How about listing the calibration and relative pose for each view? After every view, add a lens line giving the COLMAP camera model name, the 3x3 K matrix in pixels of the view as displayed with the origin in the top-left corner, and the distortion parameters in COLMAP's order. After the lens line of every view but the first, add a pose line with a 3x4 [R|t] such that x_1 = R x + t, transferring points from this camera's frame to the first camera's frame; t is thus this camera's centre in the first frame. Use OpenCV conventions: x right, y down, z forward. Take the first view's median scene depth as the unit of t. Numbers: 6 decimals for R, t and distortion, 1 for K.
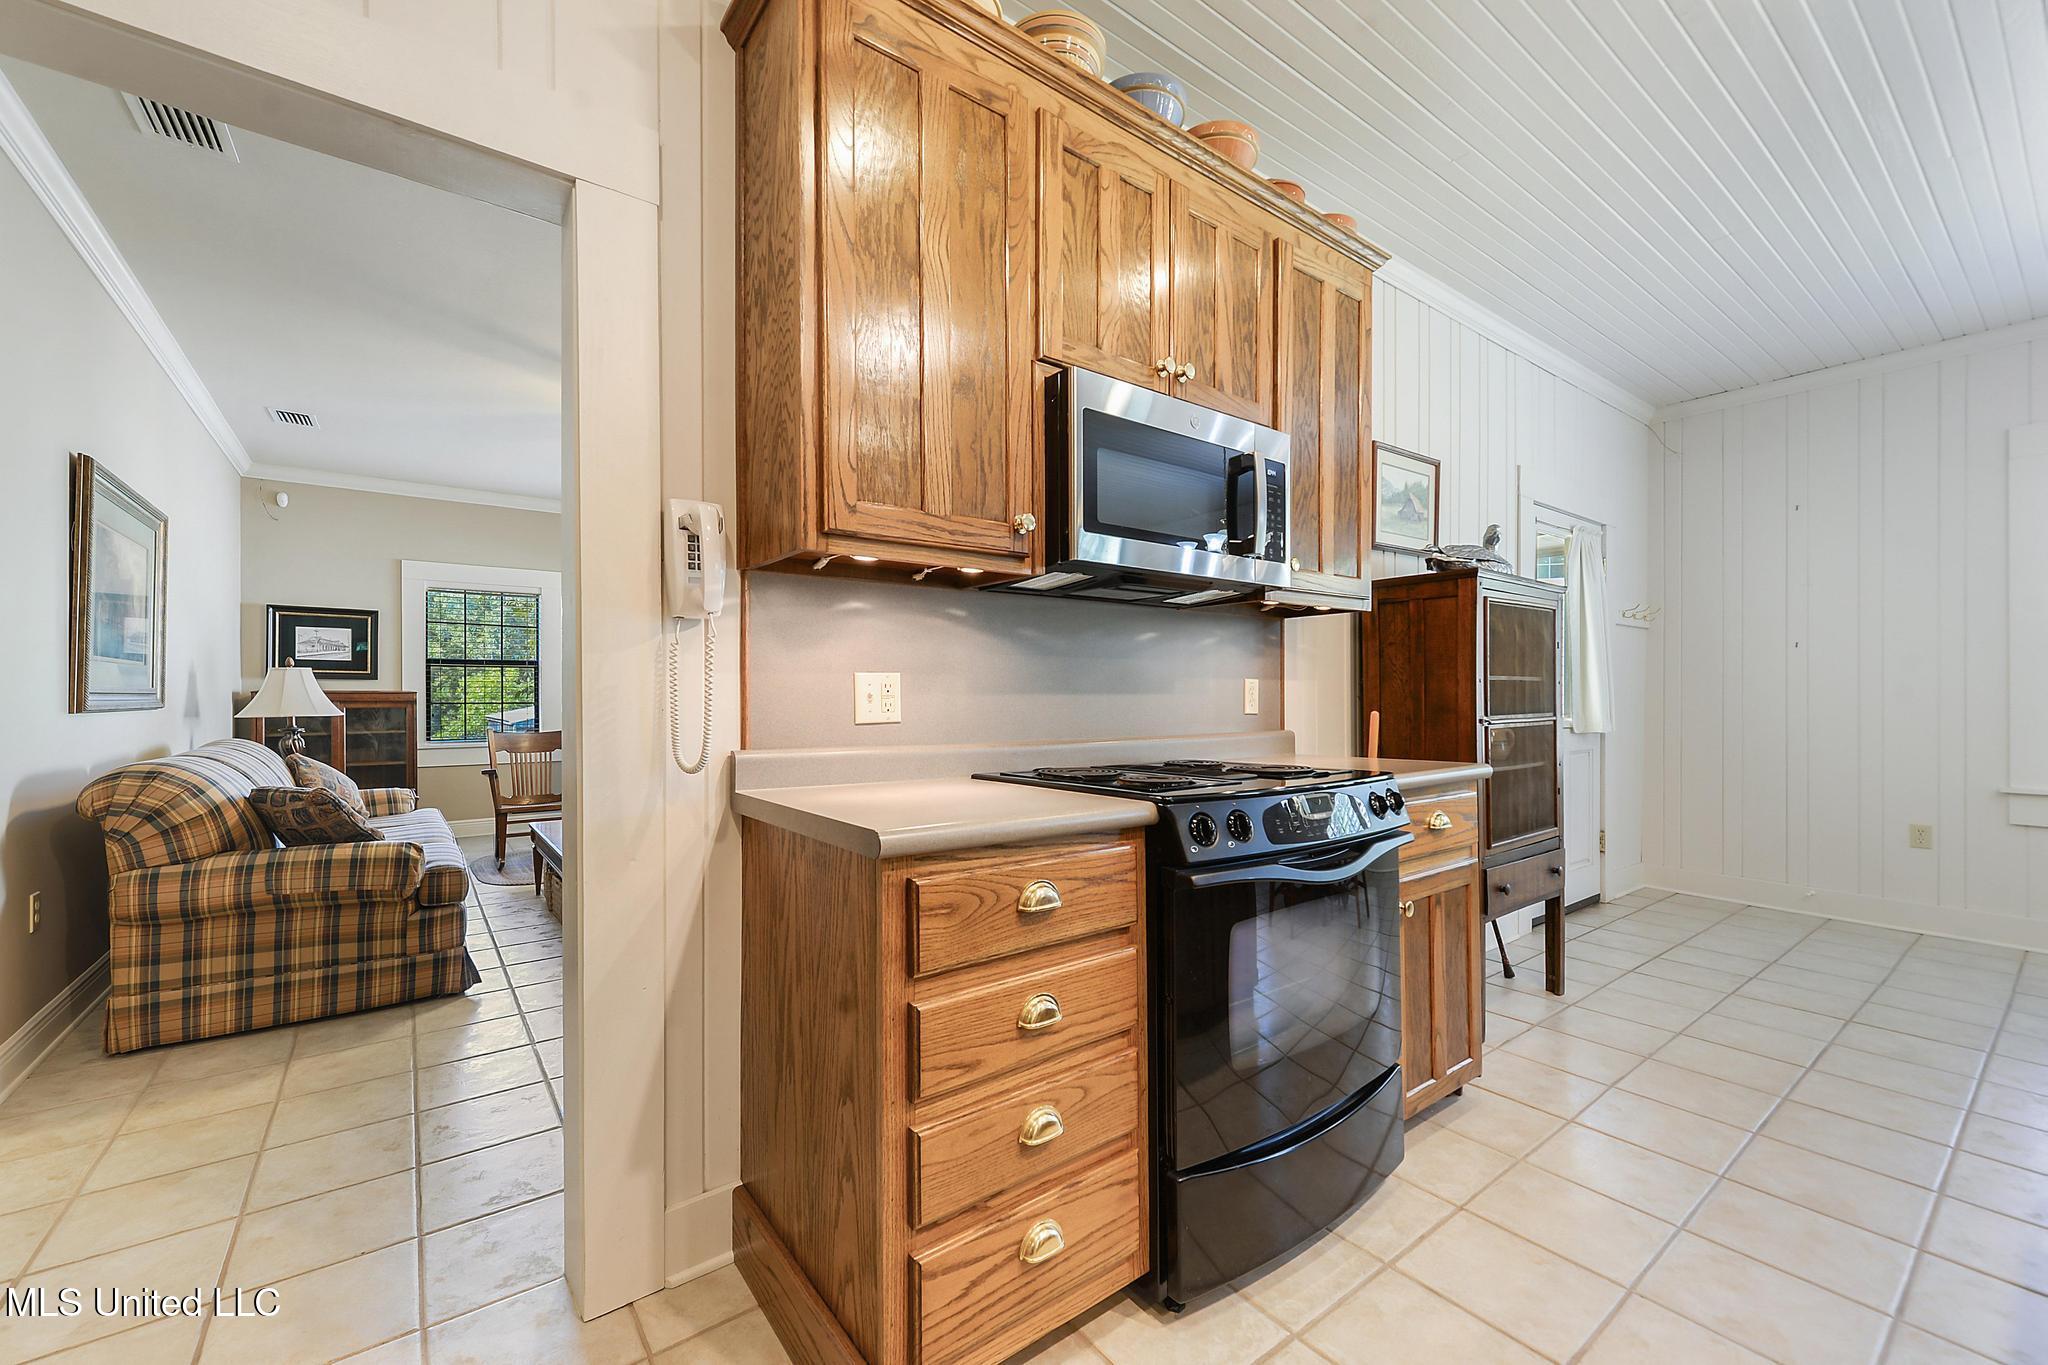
lens RADIAL K [[825.3, 0, 1017.7], [0, 825.3, 697.7], [0, 0, 1]] dist [0.011992, -0.001006]
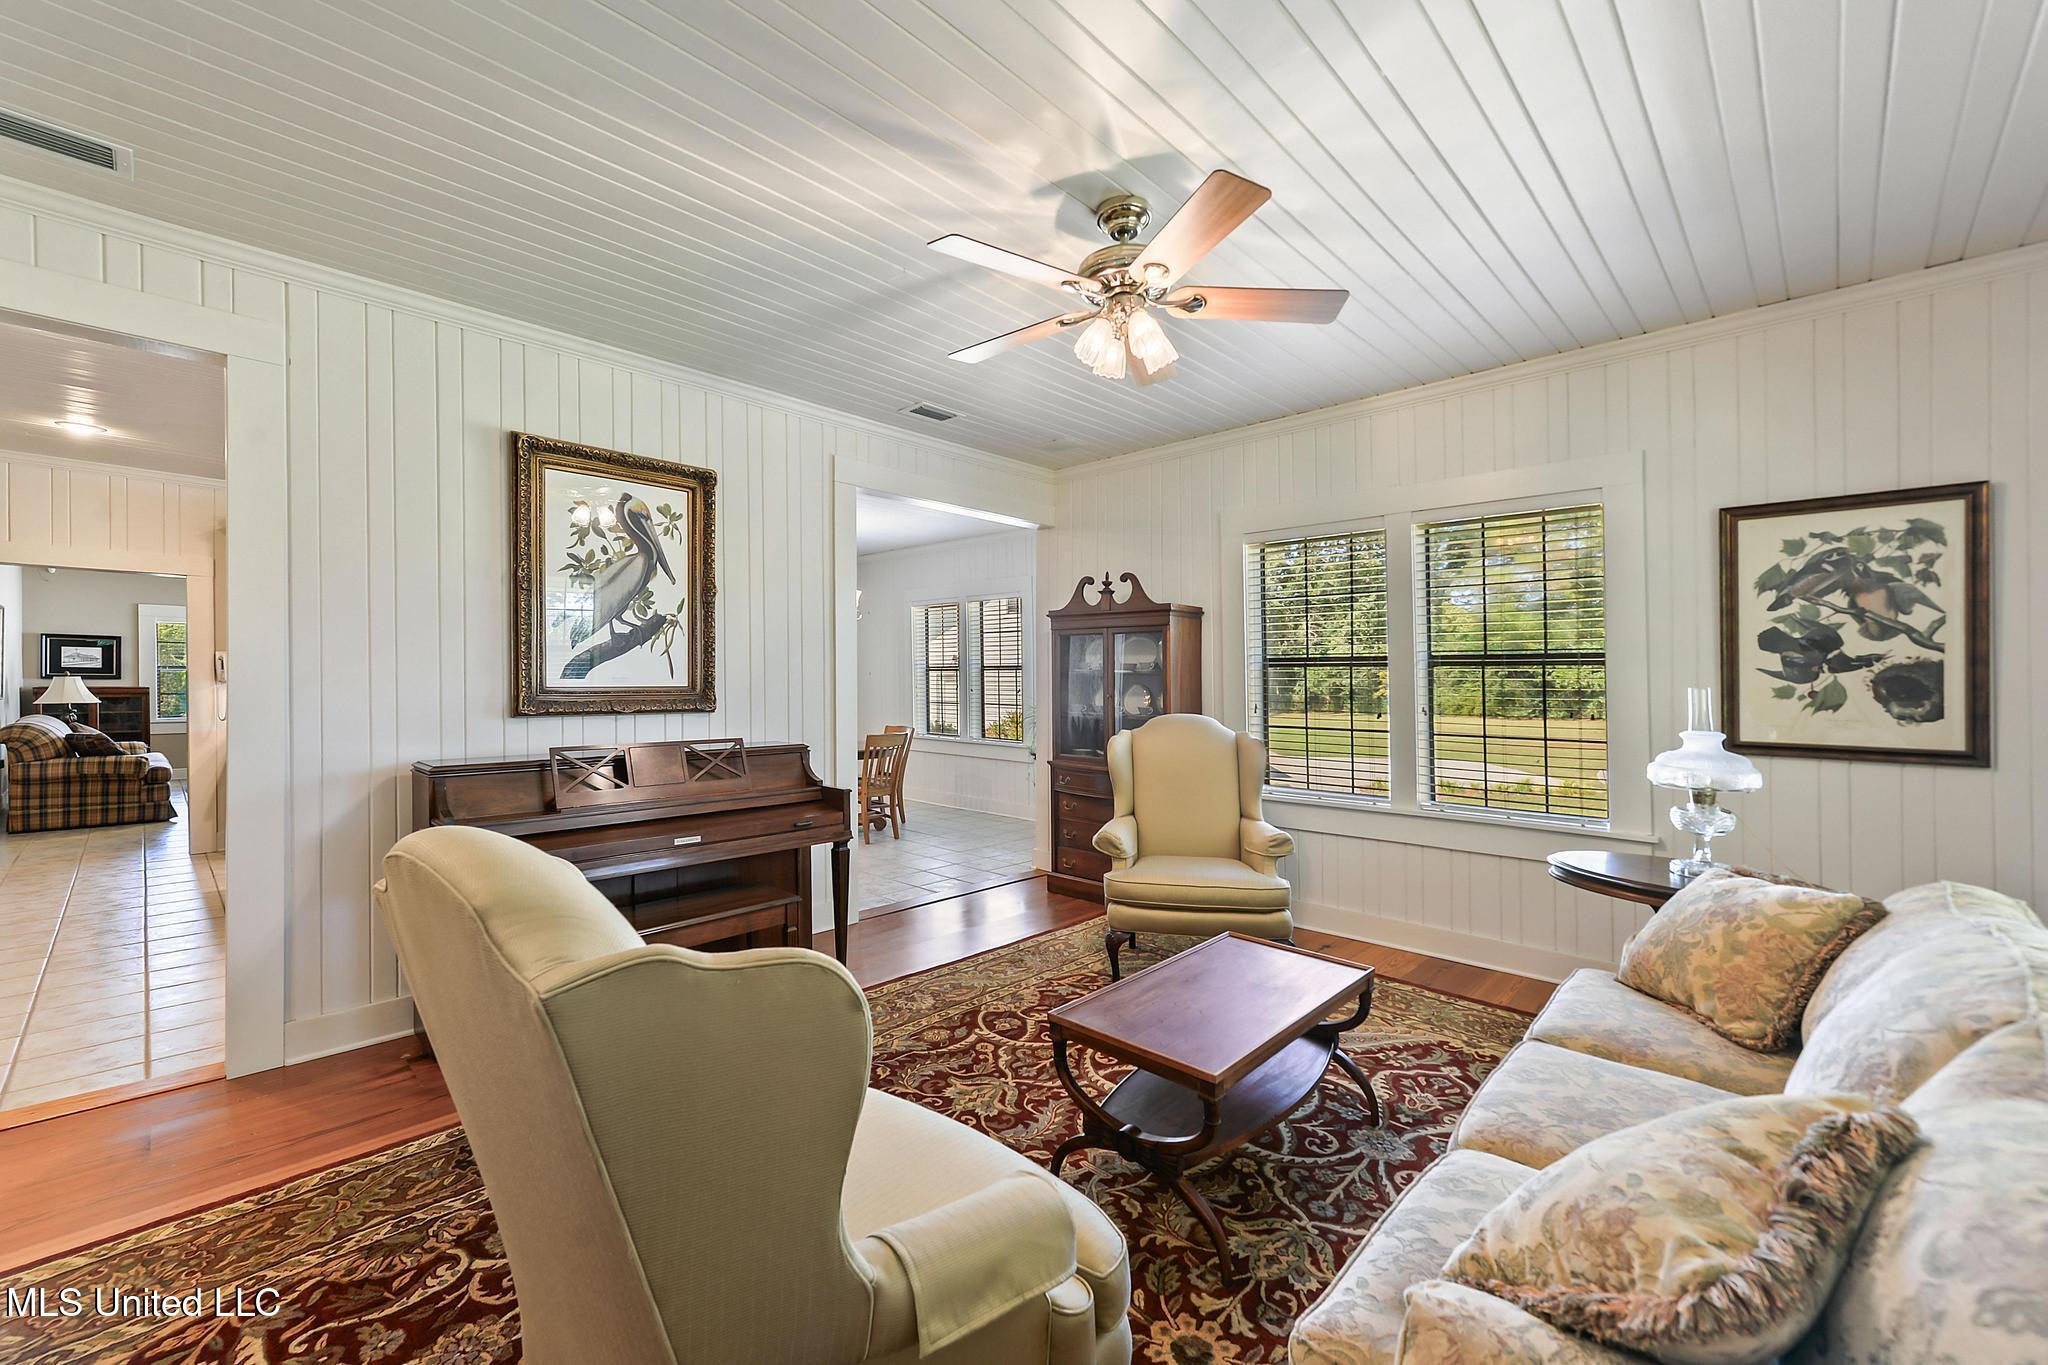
lens RADIAL K [[825.3, 0, 1018.5], [0, 825.3, 697.0], [0, 0, 1]] dist [0.011992, -0.001006]
pose [[0.985372, 0.007956, 0.170234, 1.436026], [-0.011059, 0.999789, 0.017285, -0.074334], [-0.170061, -0.018915, 0.985252, -1.918107]]
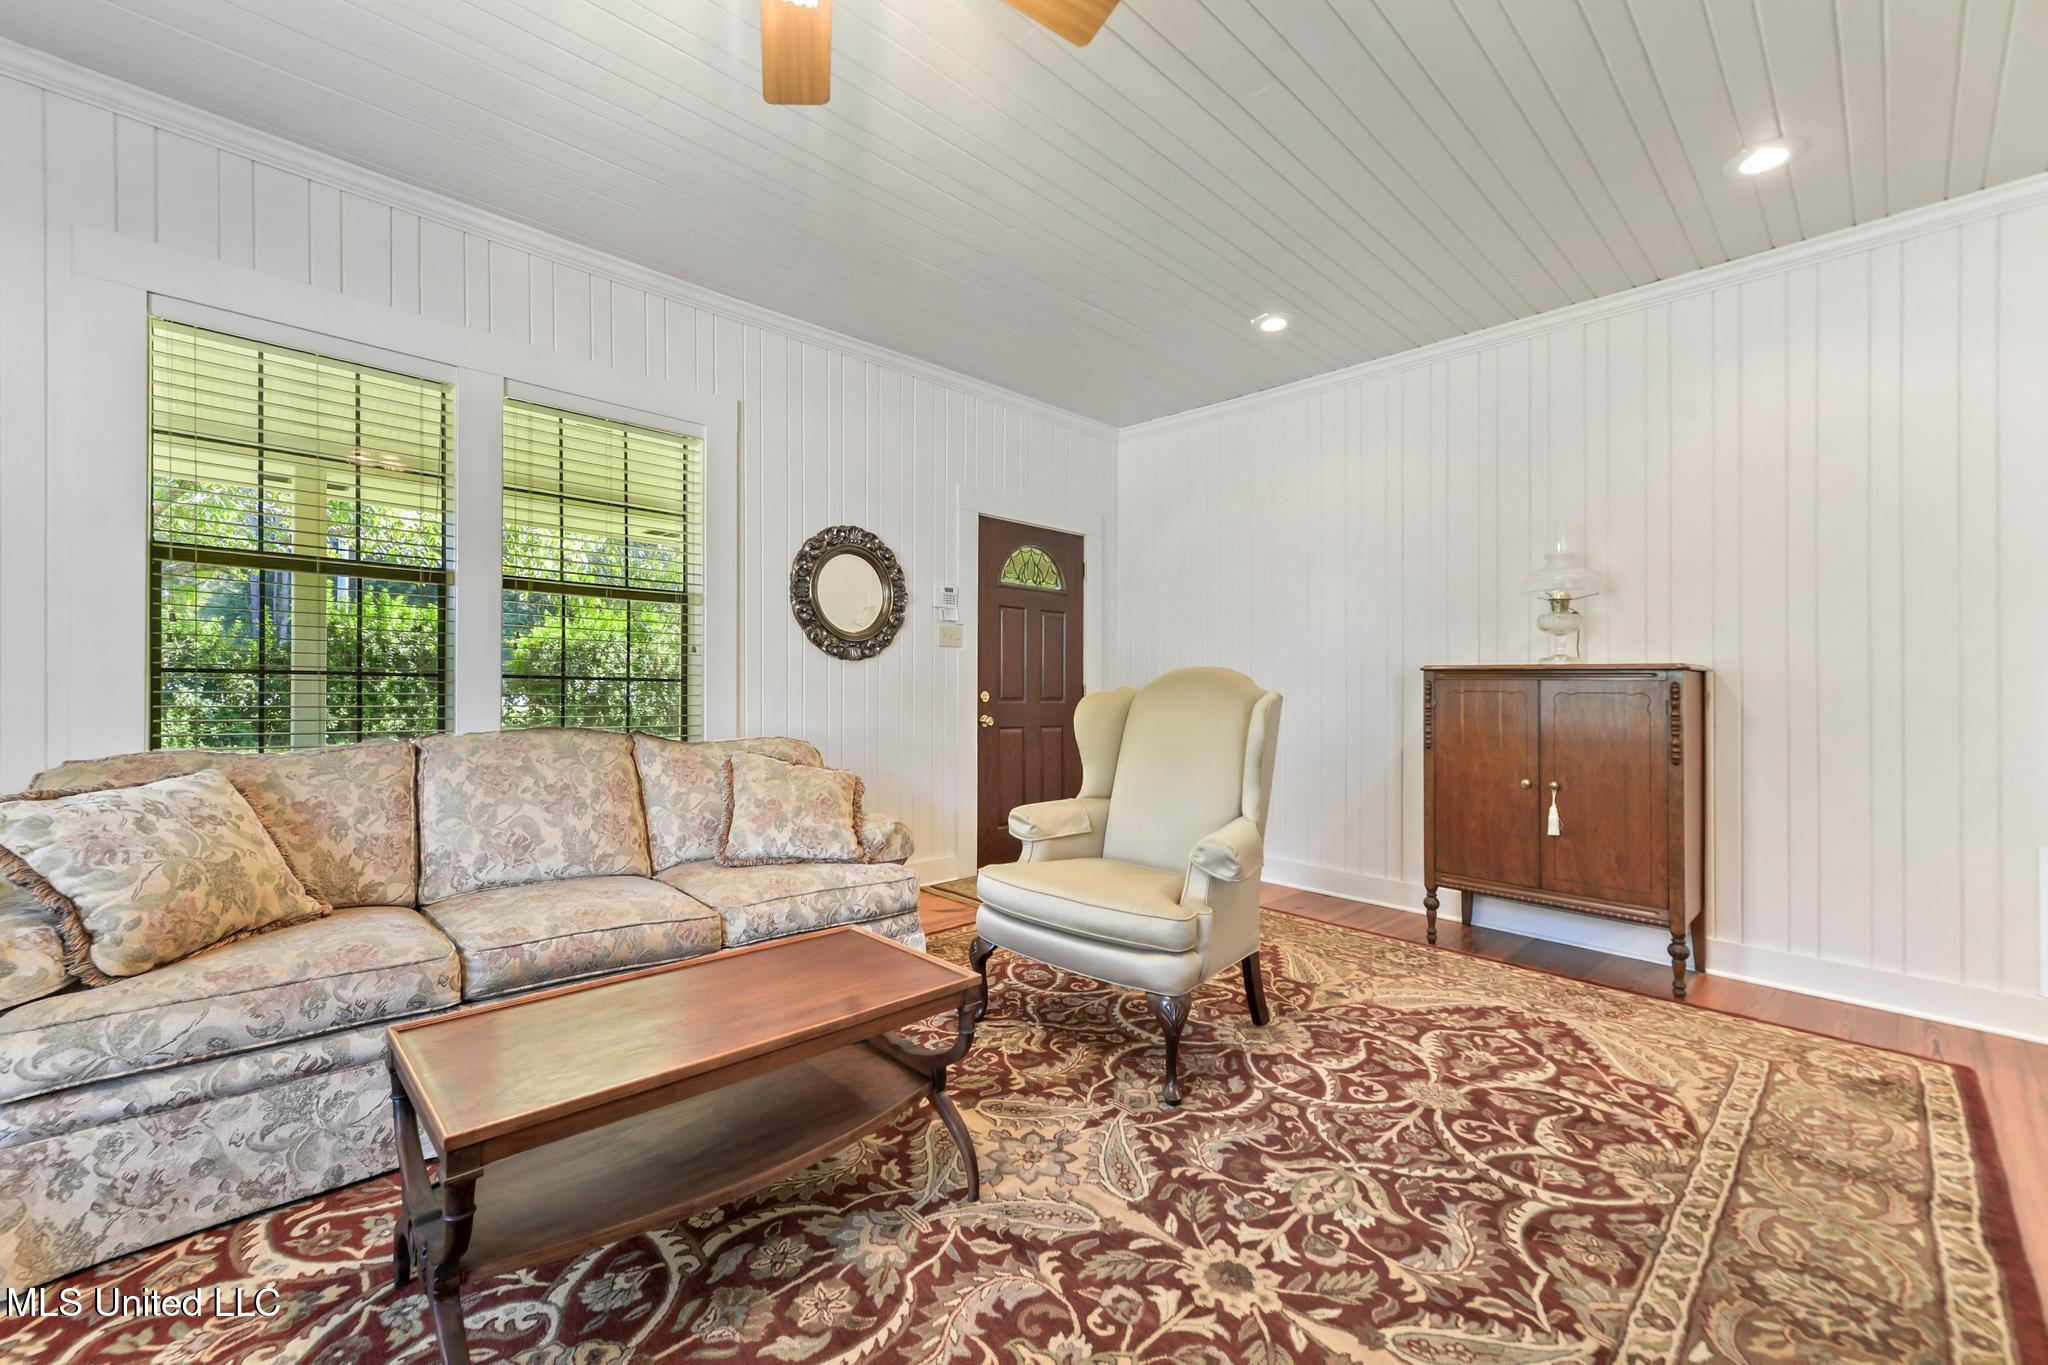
lens RADIAL K [[825.3, 0, 1020.8], [0, 825.3, 678.8], [0, 0, 1]] dist [0.011992, -0.001006]
pose [[-0.991413, -0.013986, -0.130016, 1.618213], [-0.013978, 0.999902, -0.000972, -0.005879], [0.130016, 0.000853, -0.991511, -0.788684]]
